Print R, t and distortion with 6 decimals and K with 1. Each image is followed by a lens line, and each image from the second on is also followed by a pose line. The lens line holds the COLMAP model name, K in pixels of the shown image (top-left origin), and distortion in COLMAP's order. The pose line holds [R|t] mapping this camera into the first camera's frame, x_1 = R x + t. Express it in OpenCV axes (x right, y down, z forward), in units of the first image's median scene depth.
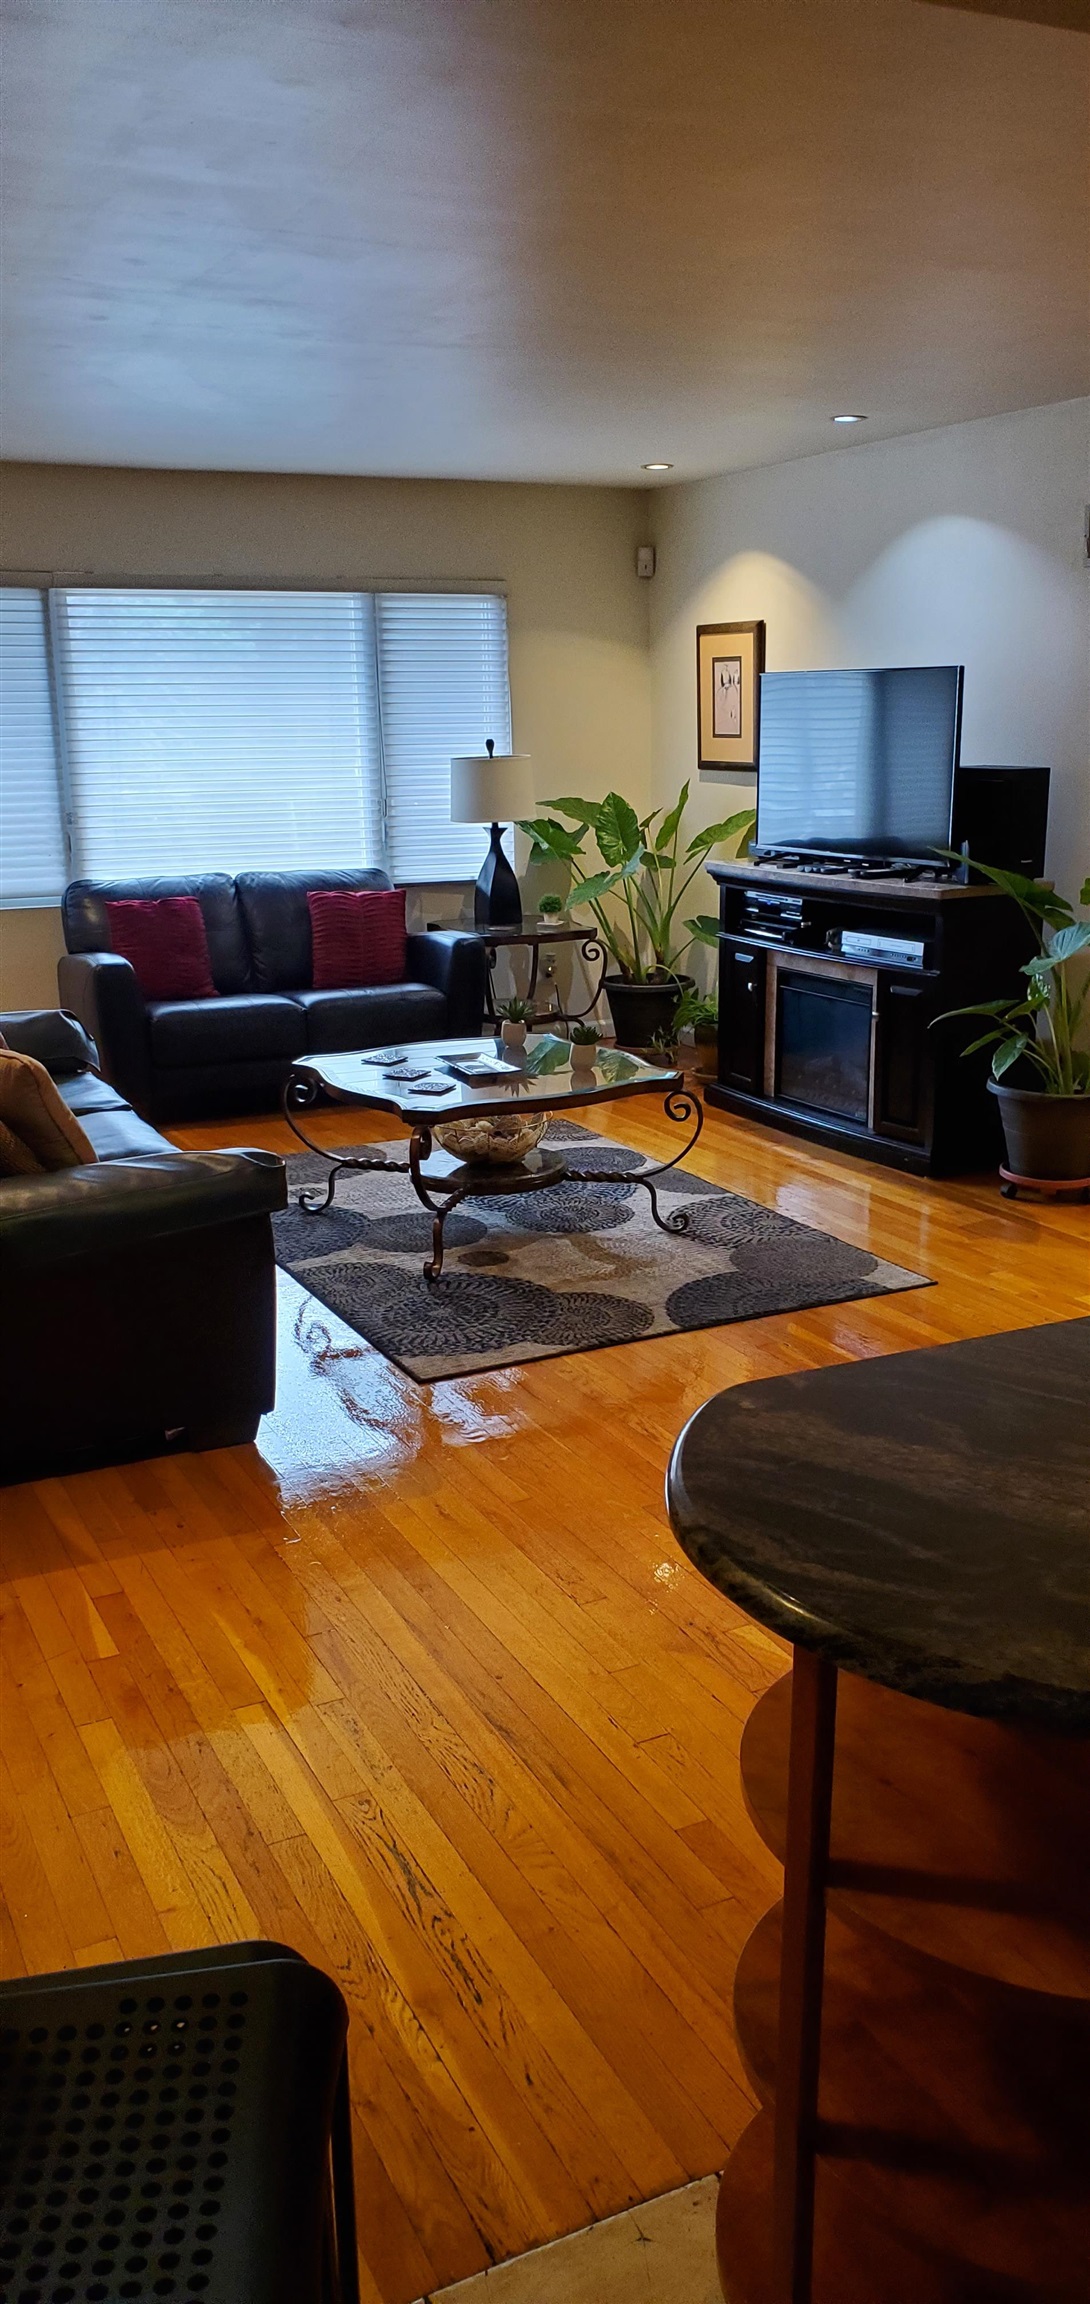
lens RADIAL K [[1780.5, 0, 562.5], [0, 1780.5, 1153.2], [0, 0, 1]] dist [-0.012427, -0.004149]
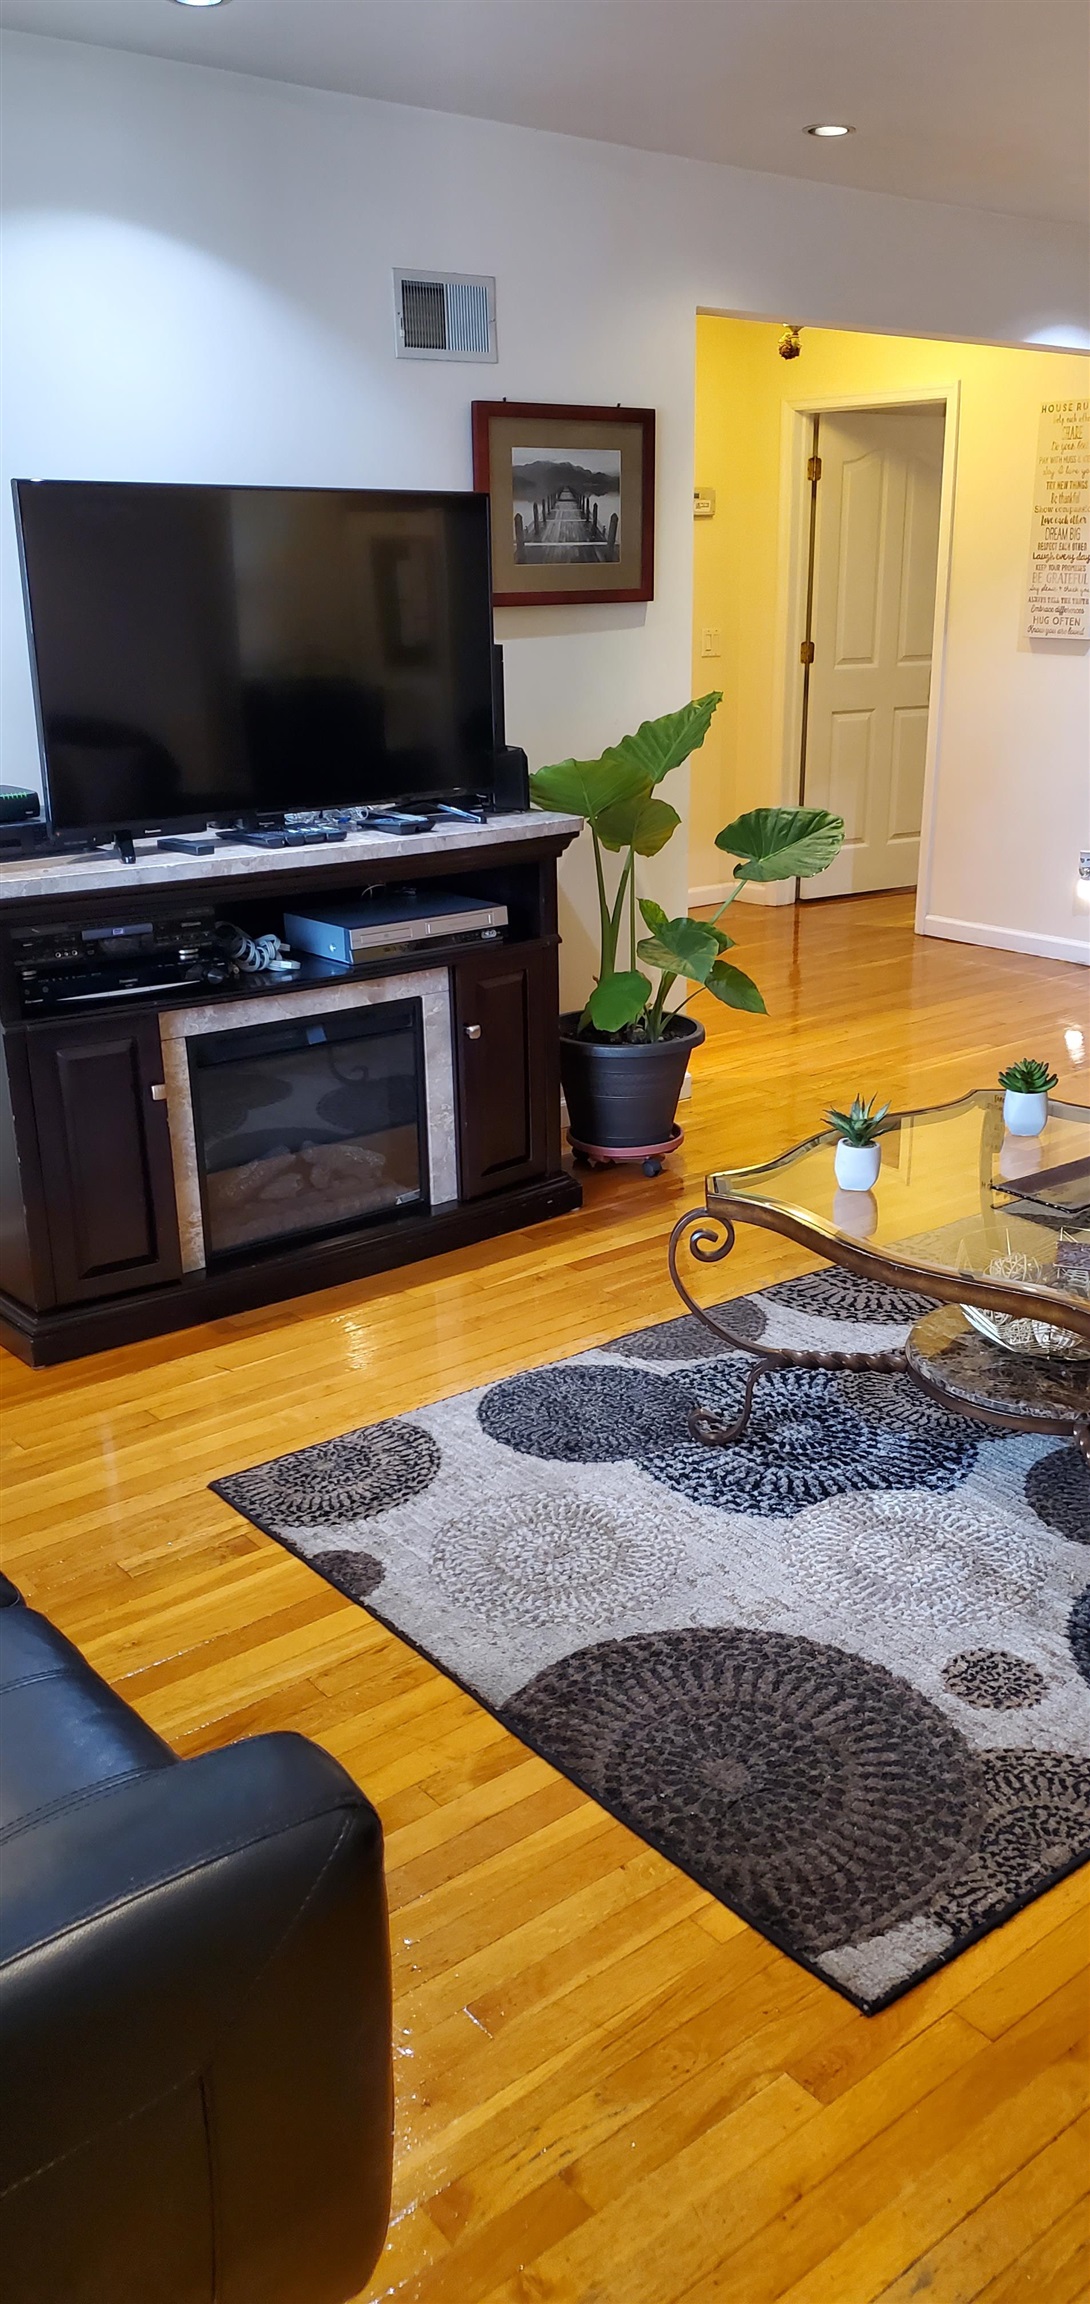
lens RADIAL K [[1780.5, 0, 562.5], [0, 1780.5, 1153.2], [0, 0, 1]] dist [-0.012427, -0.004149]
pose [[-0.233069, -0.289729, 0.928297, -1.106457], [0.230357, 0.910969, 0.342156, -0.609207], [-0.944783, 0.293585, -0.145578, 2.562385]]
